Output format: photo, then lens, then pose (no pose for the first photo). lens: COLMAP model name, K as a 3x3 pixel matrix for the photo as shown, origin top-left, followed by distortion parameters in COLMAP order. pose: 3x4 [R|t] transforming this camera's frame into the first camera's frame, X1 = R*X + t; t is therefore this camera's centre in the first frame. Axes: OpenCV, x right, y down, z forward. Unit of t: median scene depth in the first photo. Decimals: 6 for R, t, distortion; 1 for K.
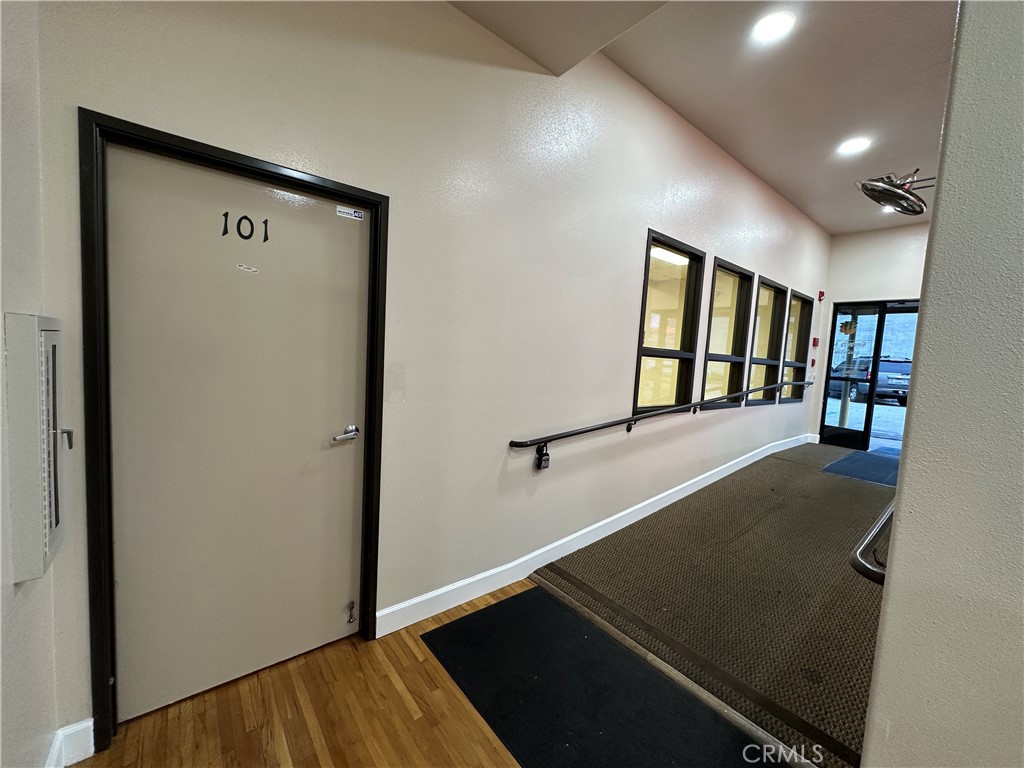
lens RADIAL K [[407.4, 0, 514.1], [0, 407.4, 384.3], [0, 0, 1]] dist [-0.000662, 0.000140]
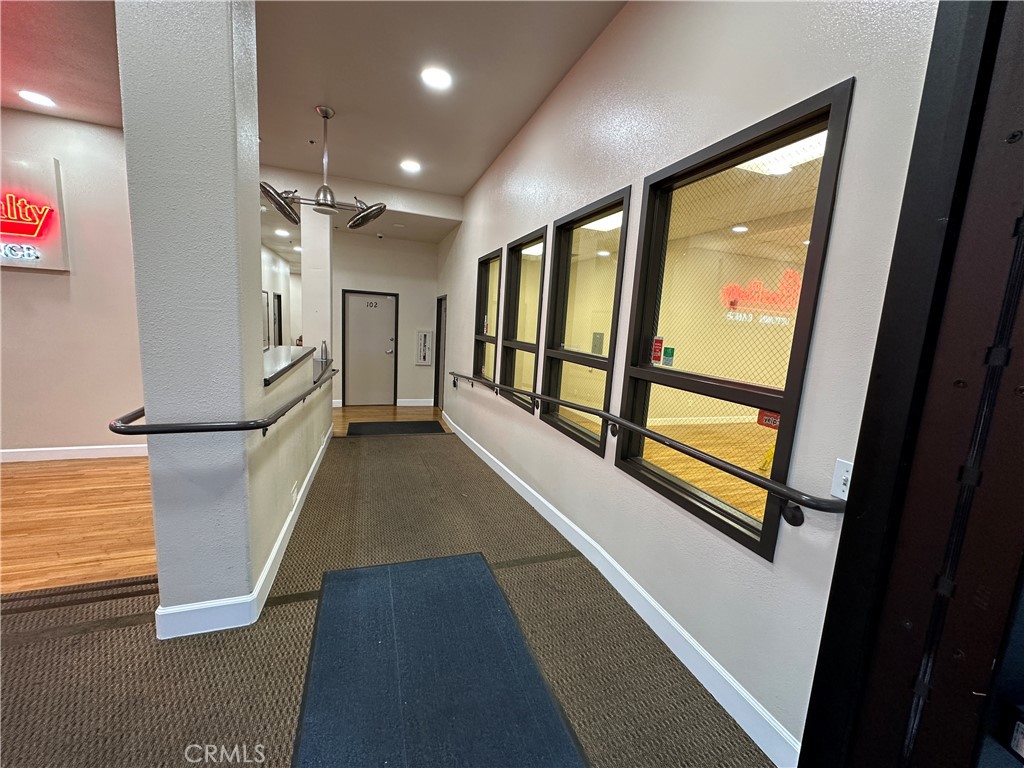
lens RADIAL K [[407.4, 0, 513.6], [0, 407.4, 381.8], [0, 0, 1]] dist [-0.000662, 0.000140]
pose [[-0.330162, 0.062637, -0.941844, 3.054635], [-0.145810, 0.982435, 0.116450, -0.192688], [0.932595, 0.175777, -0.315229, 2.915468]]
